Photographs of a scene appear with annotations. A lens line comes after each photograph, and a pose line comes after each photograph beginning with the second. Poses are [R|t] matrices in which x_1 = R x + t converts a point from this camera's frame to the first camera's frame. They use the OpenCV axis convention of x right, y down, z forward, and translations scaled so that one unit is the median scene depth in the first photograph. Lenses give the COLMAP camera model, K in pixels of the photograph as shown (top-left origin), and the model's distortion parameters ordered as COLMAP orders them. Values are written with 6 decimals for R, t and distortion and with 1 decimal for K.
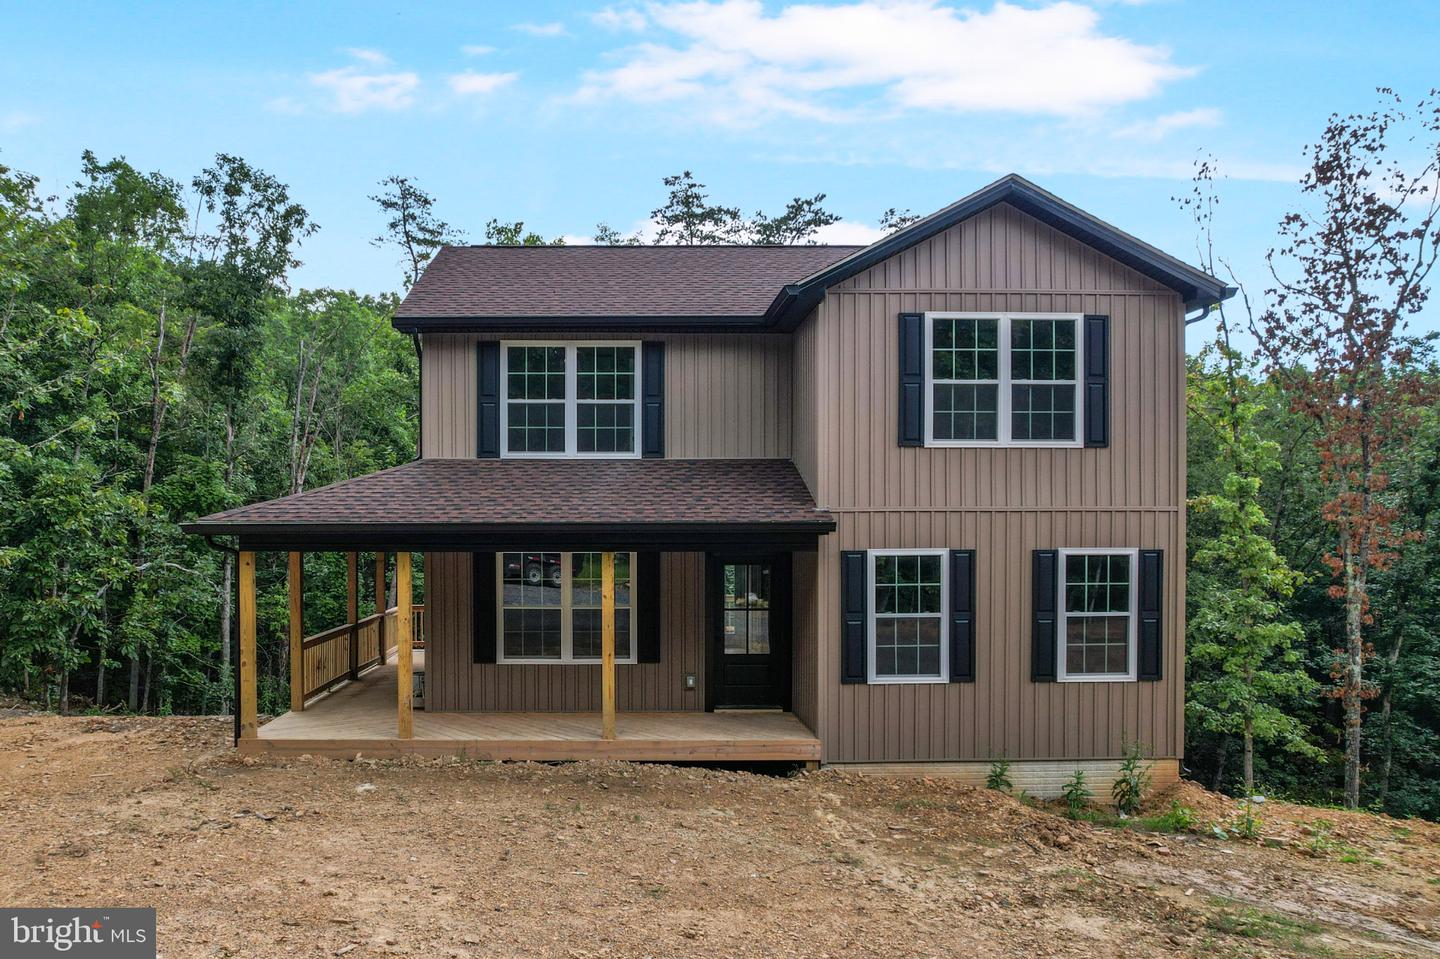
lens RADIAL K [[1059.1, 0, 718.7], [0, 1059.1, 541.6], [0, 0, 1]] dist [-0.055459, 0.019475]
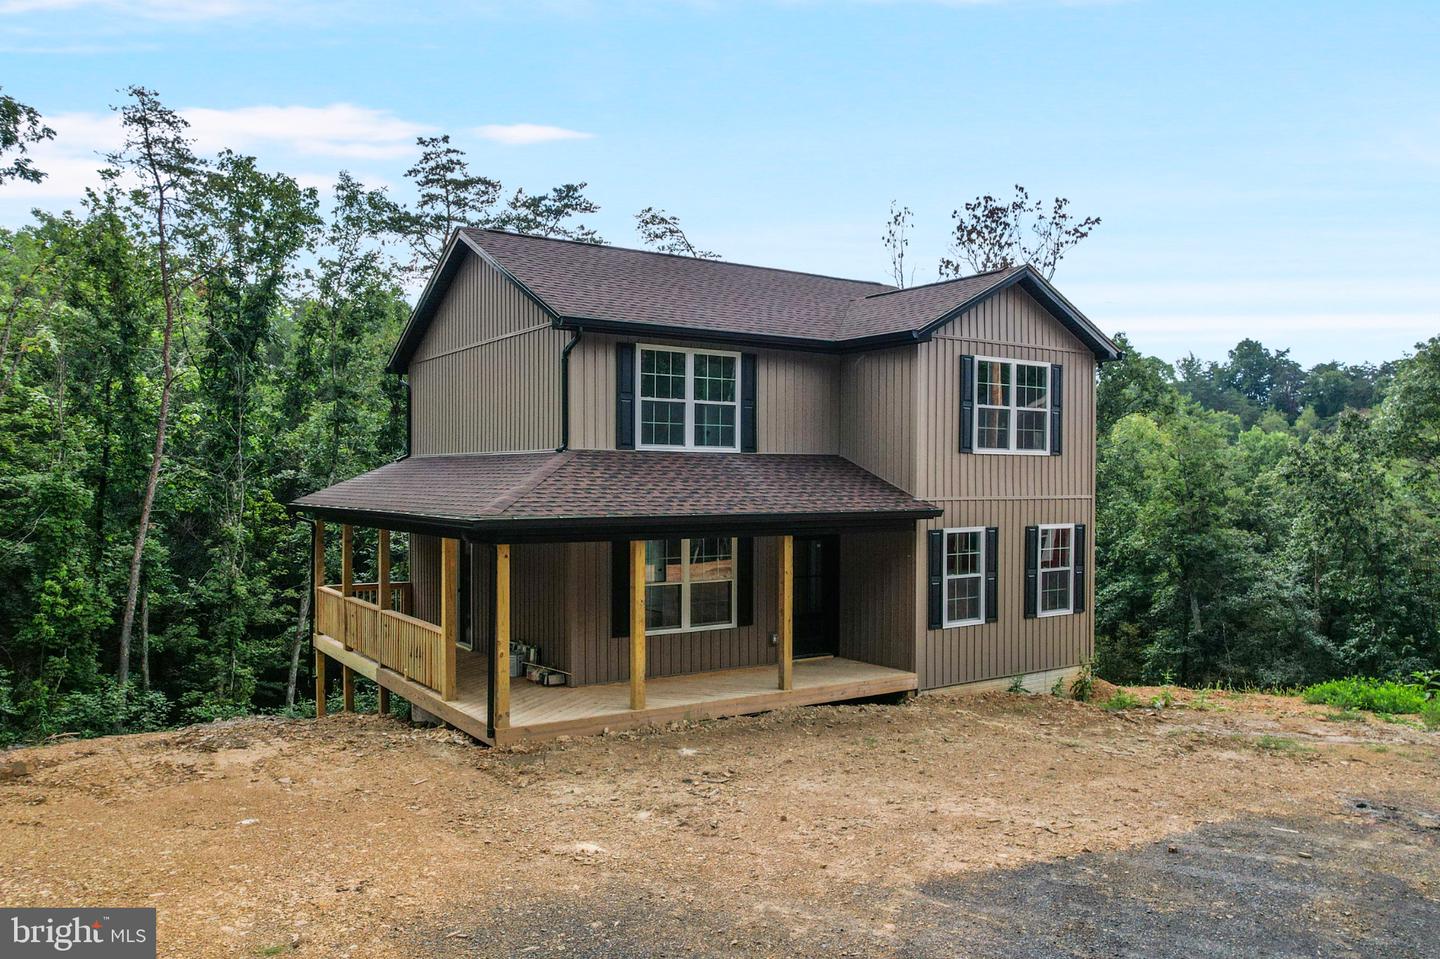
lens RADIAL K [[1059.1, 0, 756.2], [0, 1059.1, 492.2], [0, 0, 1]] dist [-0.055459, 0.019475]
pose [[0.829330, -0.001616, 0.558757, -0.802951], [0.000880, 0.999998, 0.001587, -0.040967], [-0.558759, -0.000824, 0.829330, 0.017051]]
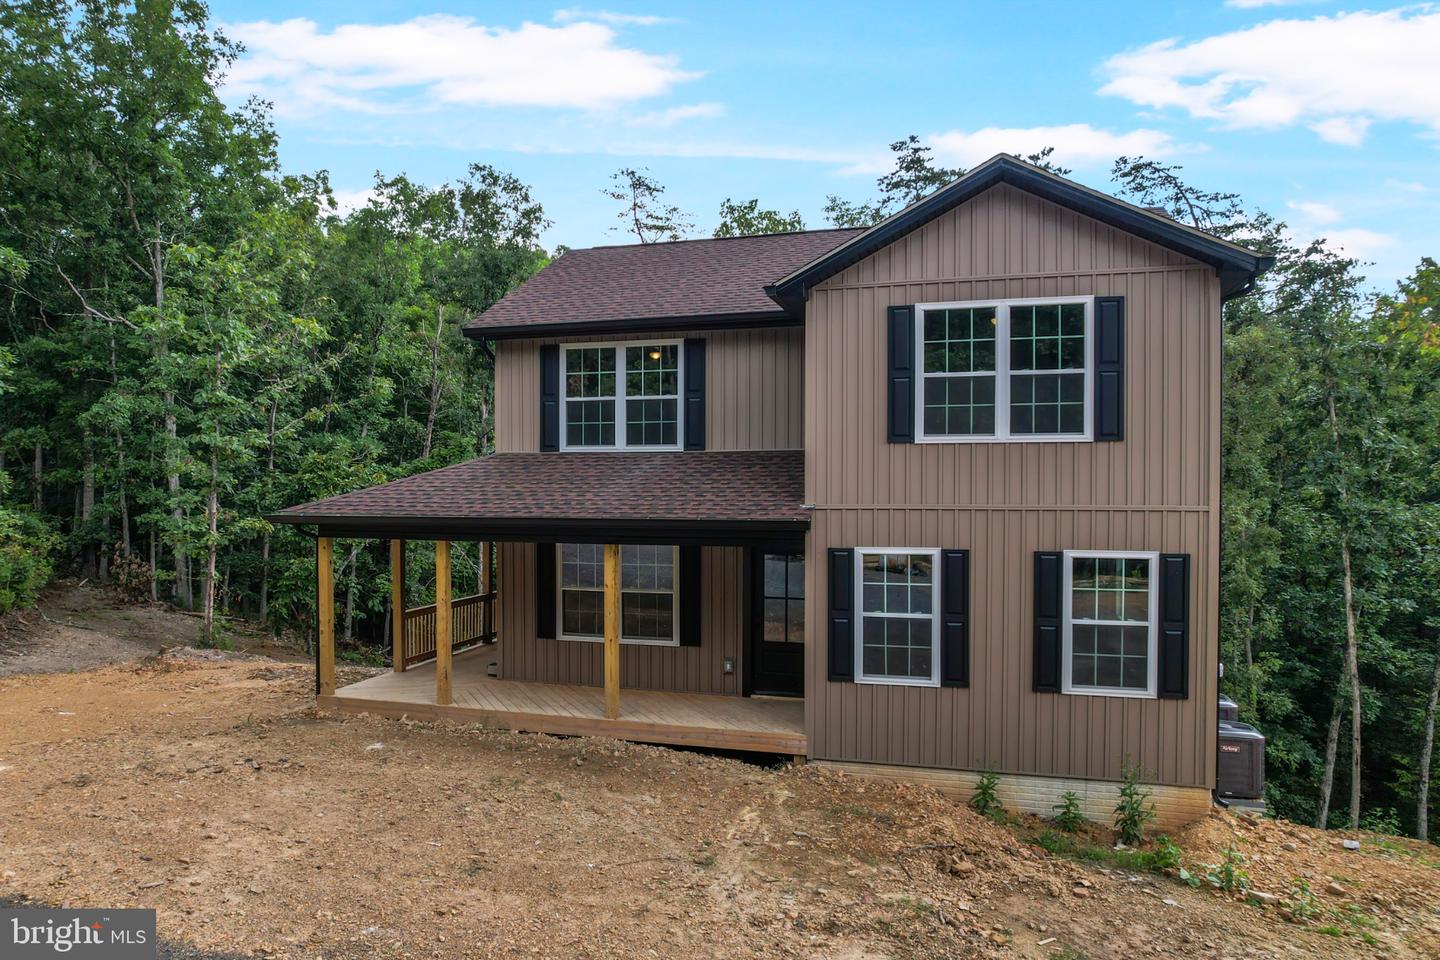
lens RADIAL K [[1059.1, 0, 715.5], [0, 1059.1, 493.7], [0, 0, 1]] dist [-0.055459, 0.019475]
pose [[0.945002, 0.007800, -0.326973, 0.338199], [-0.007999, 0.999968, 0.000737, -0.041874], [0.326968, 0.001919, 0.945034, 0.021873]]
